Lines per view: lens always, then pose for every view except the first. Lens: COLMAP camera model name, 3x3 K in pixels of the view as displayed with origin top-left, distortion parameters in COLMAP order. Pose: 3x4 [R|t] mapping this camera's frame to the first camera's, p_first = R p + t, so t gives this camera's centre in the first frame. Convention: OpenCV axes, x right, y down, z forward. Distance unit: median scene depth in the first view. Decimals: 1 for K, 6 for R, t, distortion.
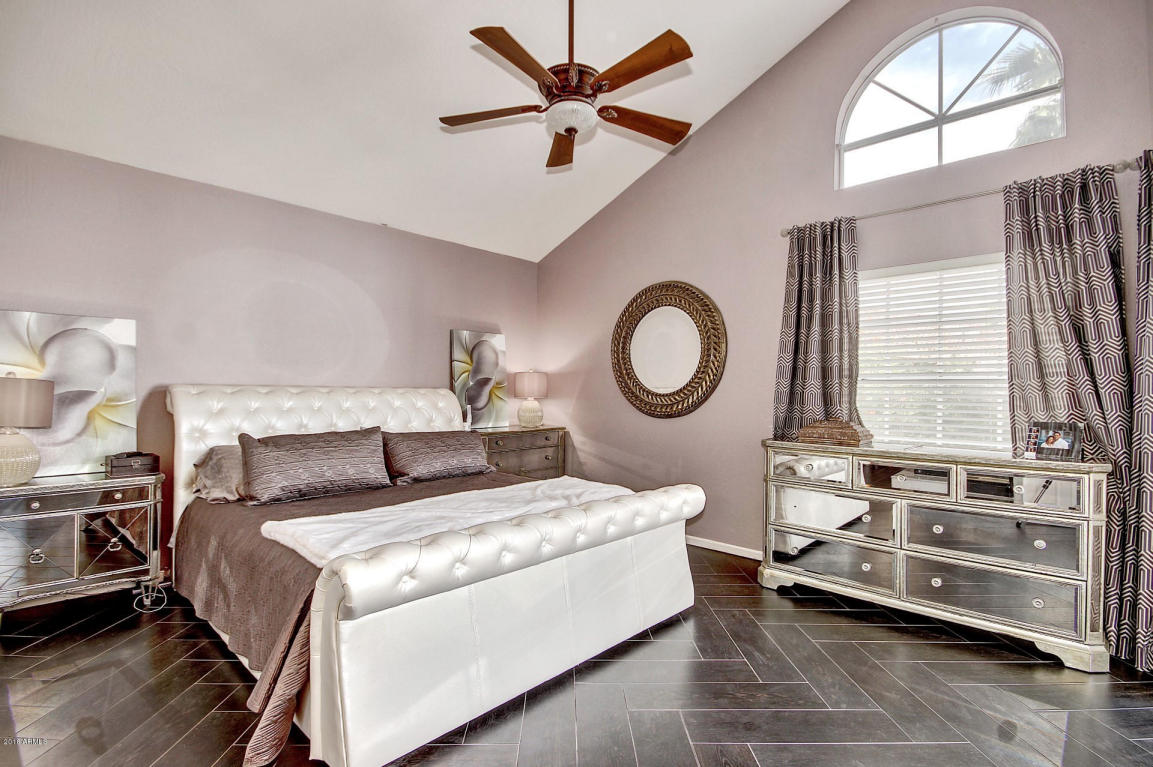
lens RADIAL K [[544.4, 0, 576.5], [0, 544.4, 383.5], [0, 0, 1]] dist [0.000590, -0.000121]
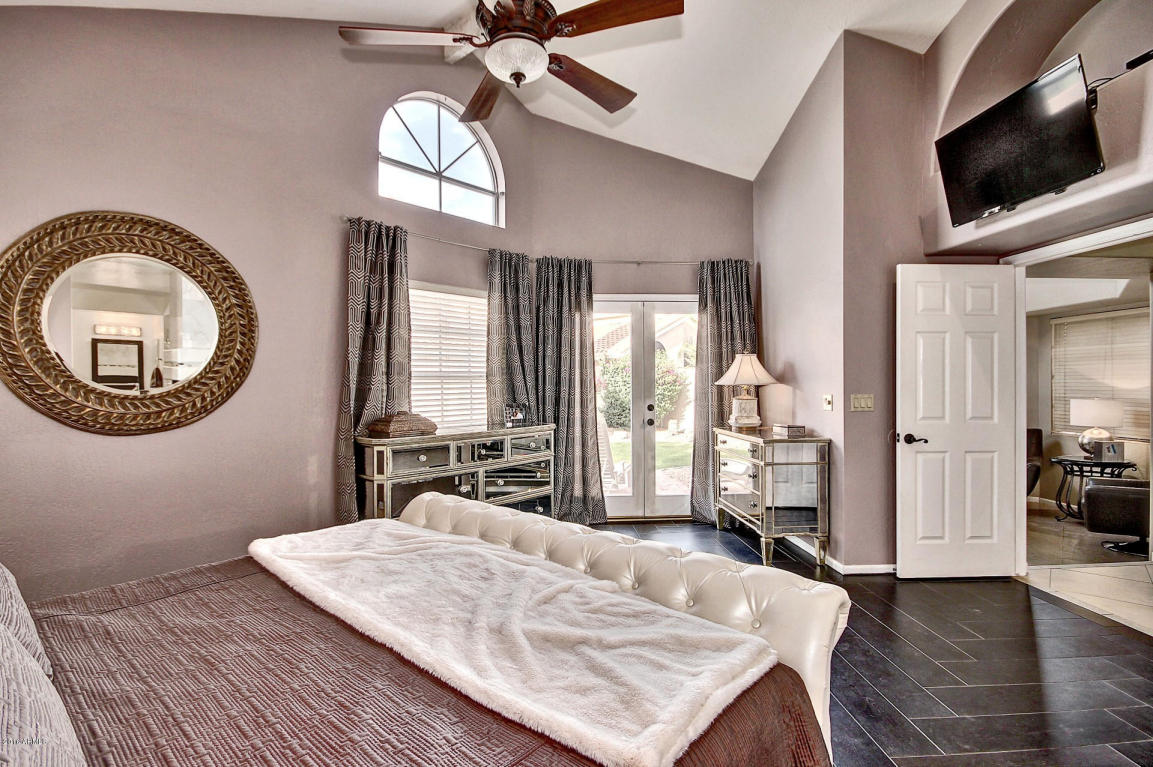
lens RADIAL K [[554.4, 0, 573.4], [0, 554.4, 384.1], [0, 0, 1]] dist [0.001768, 0.000194]
pose [[-0.021140, -0.009039, 0.999736, -0.640040], [-0.004280, 0.999951, 0.008951, -0.002886], [-0.999767, -0.004089, -0.021178, 0.687797]]
